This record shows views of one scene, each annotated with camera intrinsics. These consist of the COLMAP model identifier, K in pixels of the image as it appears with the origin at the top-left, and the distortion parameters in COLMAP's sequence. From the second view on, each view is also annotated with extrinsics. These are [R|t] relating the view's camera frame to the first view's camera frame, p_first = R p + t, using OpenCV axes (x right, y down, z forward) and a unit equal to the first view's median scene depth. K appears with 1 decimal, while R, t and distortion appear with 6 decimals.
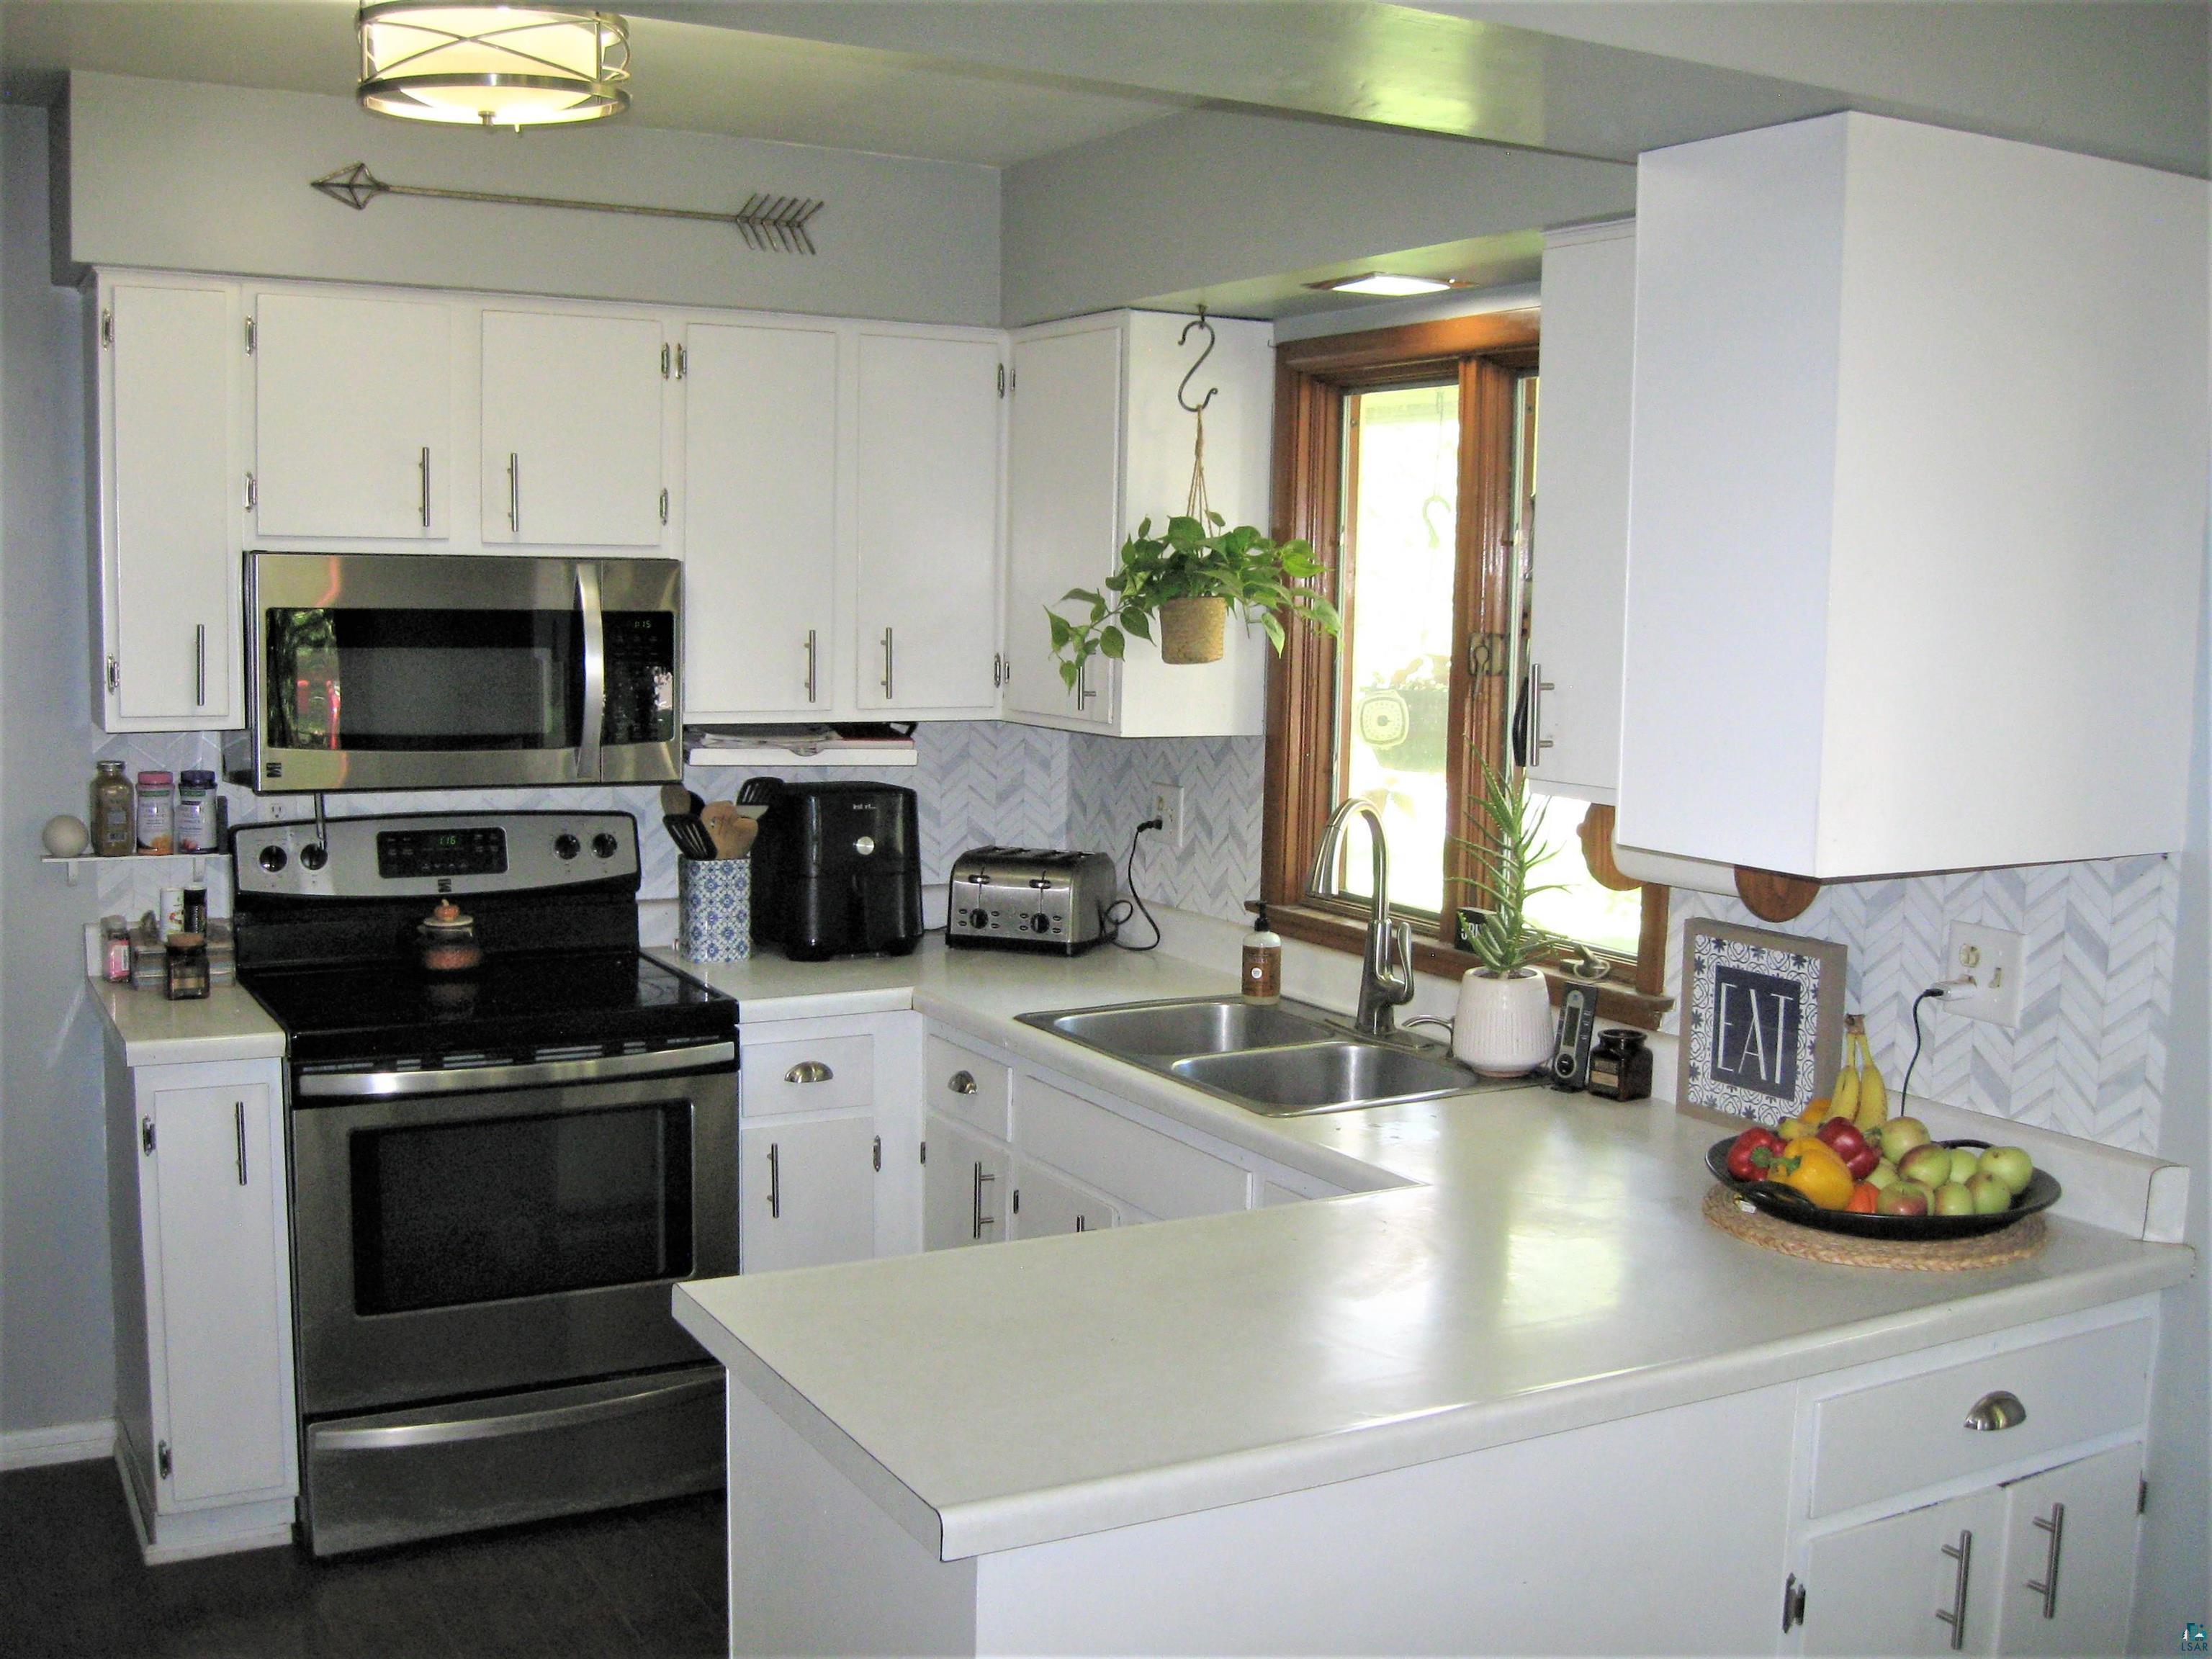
lens RADIAL K [[2265.5, 0, 1104.4], [0, 2265.5, 828.1], [0, 0, 1]] dist [0.023057, 0.000000]
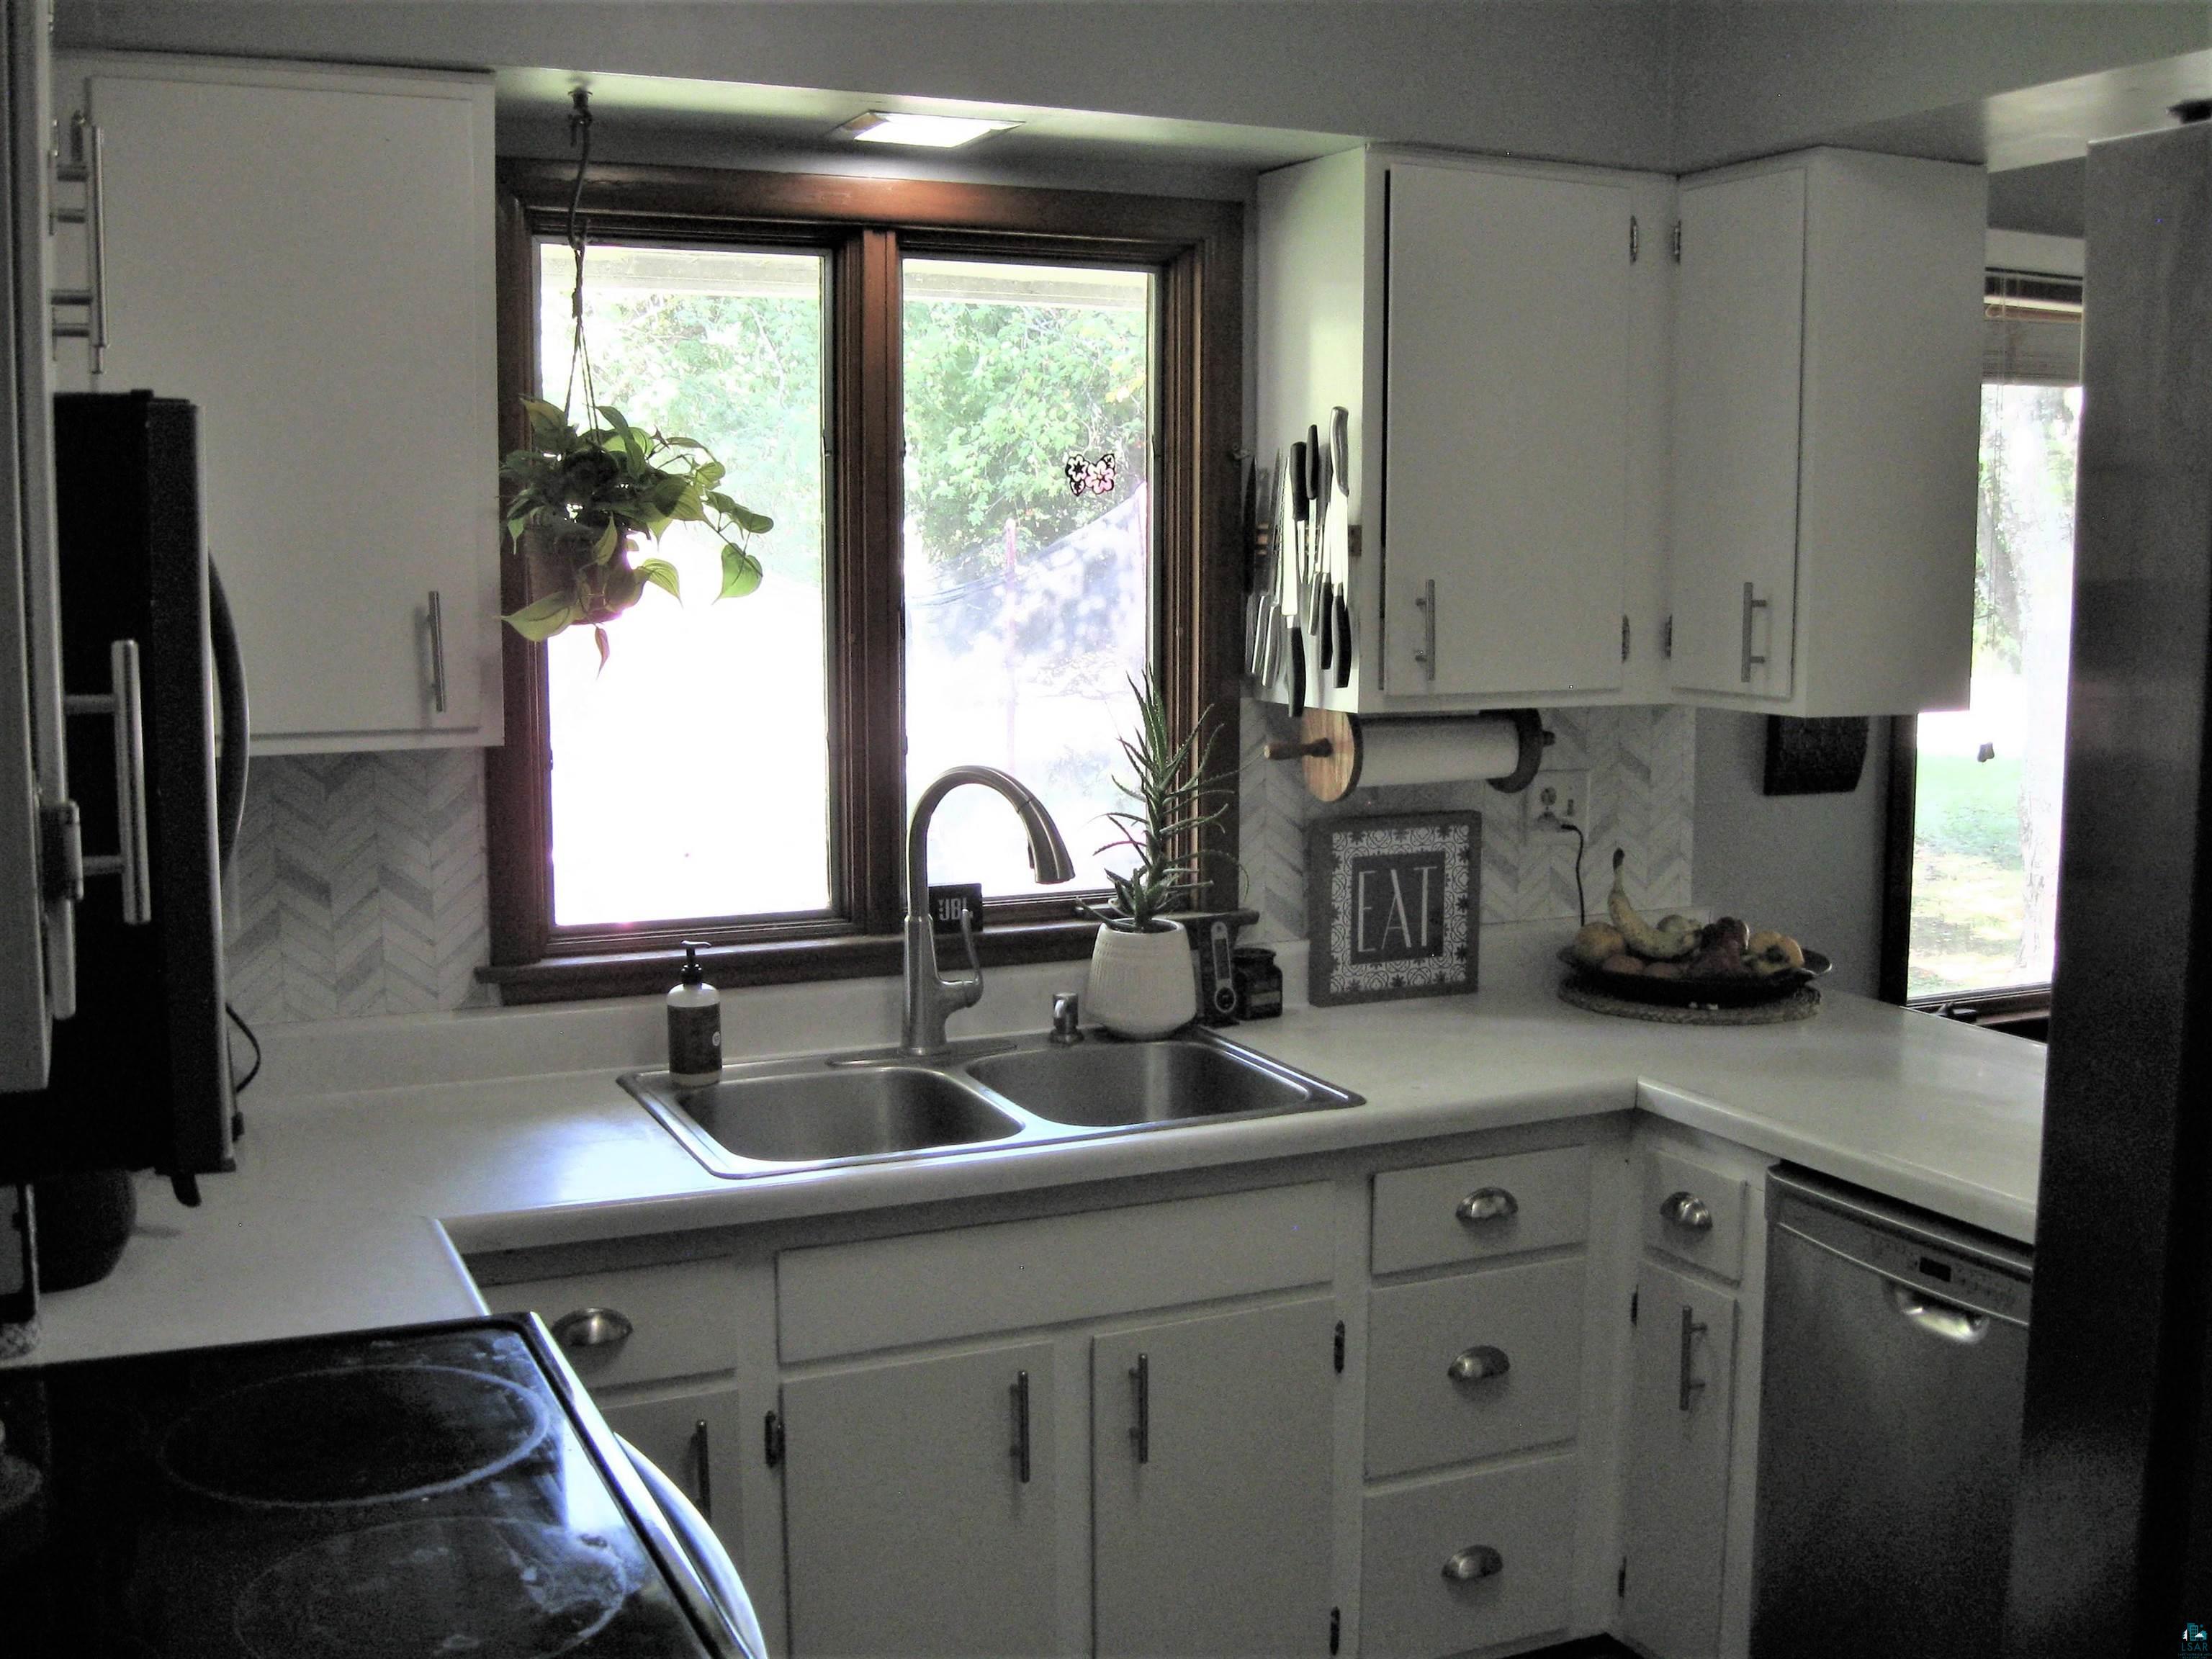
lens RADIAL K [[2265.5, 0, 1104.5], [0, 2265.5, 829.3], [0, 0, 1]] dist [0.023057, 0.000000]
pose [[0.081578, -0.150287, 0.985271, -0.795601], [0.105190, 0.984343, 0.141436, -0.116729], [-0.991100, 0.092103, 0.096109, 1.028130]]
